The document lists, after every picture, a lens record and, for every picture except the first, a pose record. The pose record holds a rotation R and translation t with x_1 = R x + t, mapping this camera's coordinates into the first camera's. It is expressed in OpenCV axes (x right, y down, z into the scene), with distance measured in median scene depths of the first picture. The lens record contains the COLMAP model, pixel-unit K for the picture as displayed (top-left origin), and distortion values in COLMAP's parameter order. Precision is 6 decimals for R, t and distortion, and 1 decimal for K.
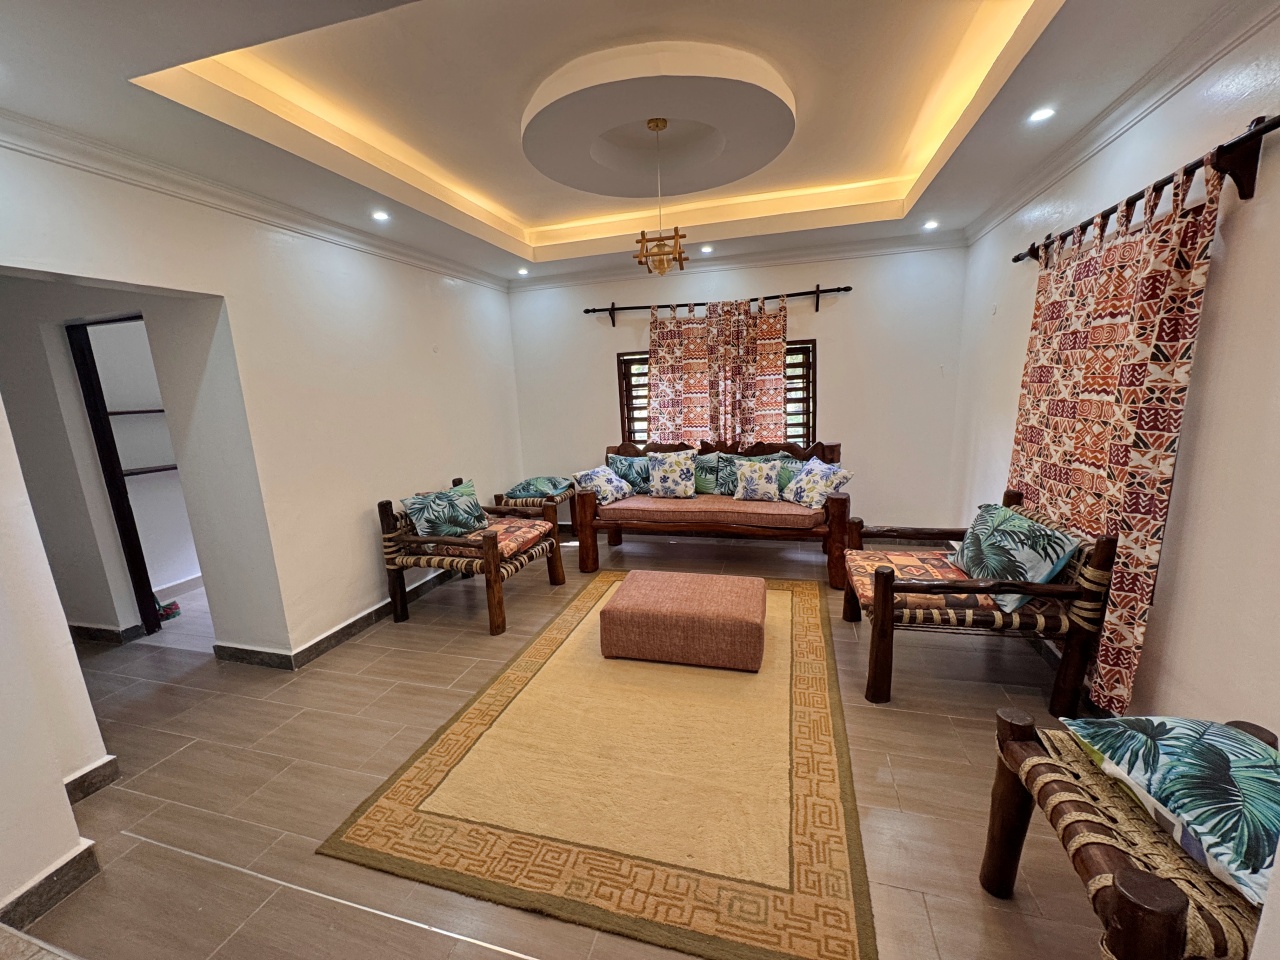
lens RADIAL K [[516.8, 0, 639.5], [0, 516.8, 484.2], [0, 0, 1]] dist [-0.000299, 0.000067]
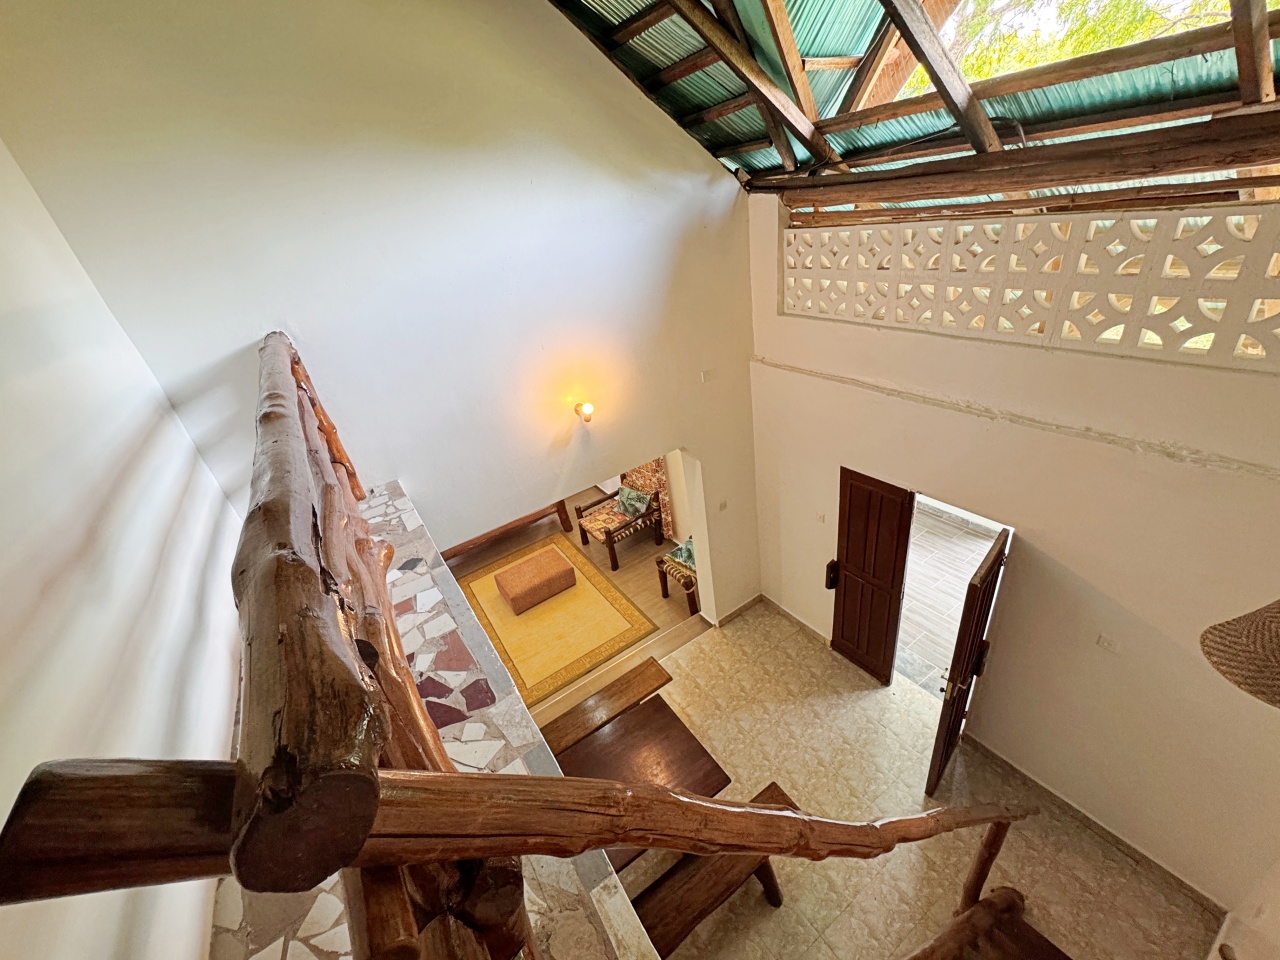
lens RADIAL K [[516.8, 0, 639.5], [0, 516.8, 484.2], [0, 0, 1]] dist [-0.000299, 0.000067]
pose [[0.660119, -0.413023, 0.627419, -0.747059], [0.266979, 0.909733, 0.317974, -0.629069], [-0.702114, -0.042393, 0.710801, -0.784305]]
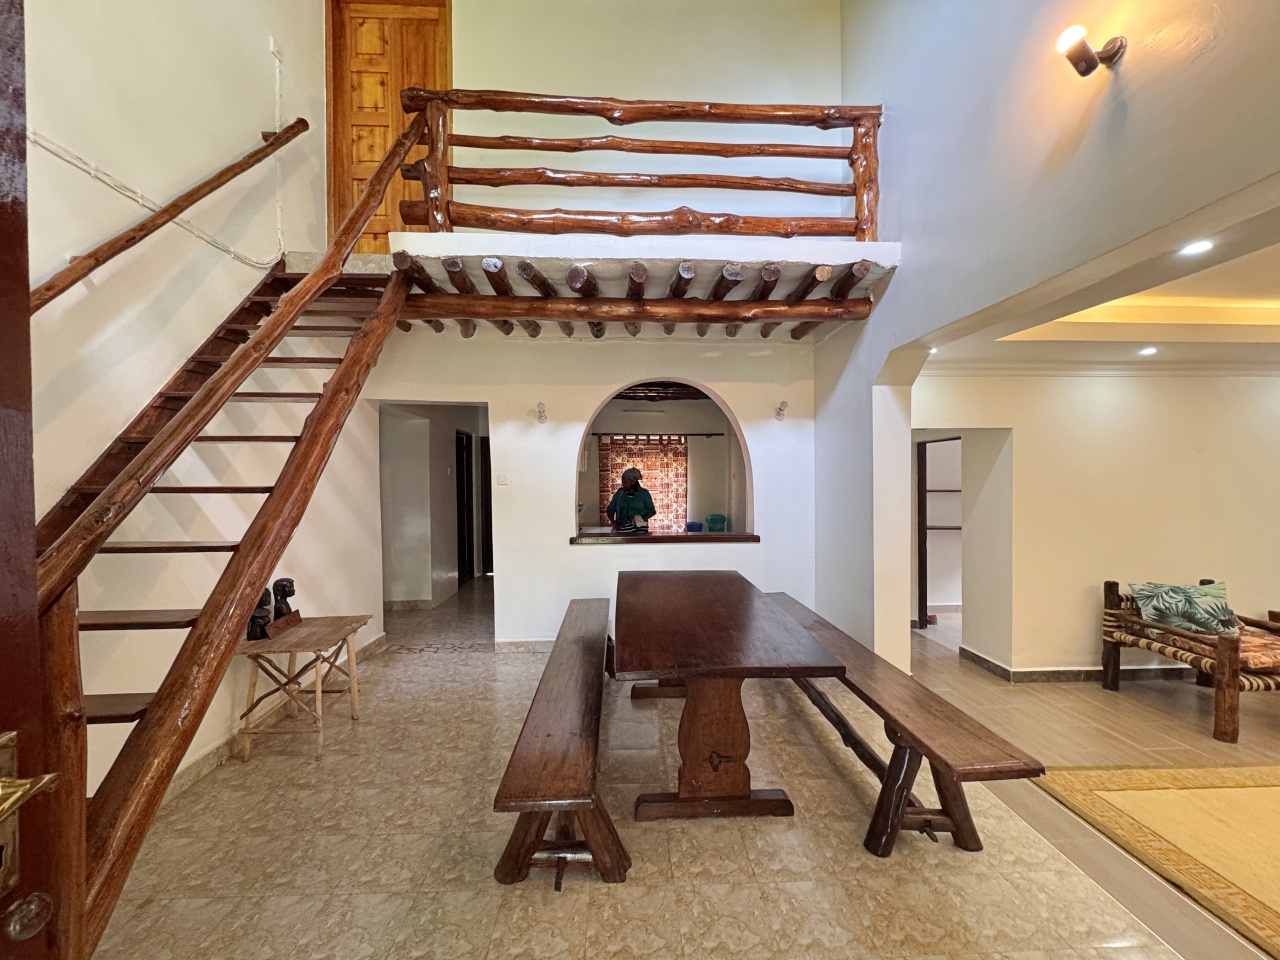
lens RADIAL K [[516.8, 0, 639.5], [0, 516.8, 484.2], [0, 0, 1]] dist [-0.000299, 0.000067]
pose [[0.330956, 0.057881, -0.941869, 0.247570], [-0.188014, 0.982150, -0.005709, 0.024879], [0.924726, 0.178974, 0.335931, -0.430361]]
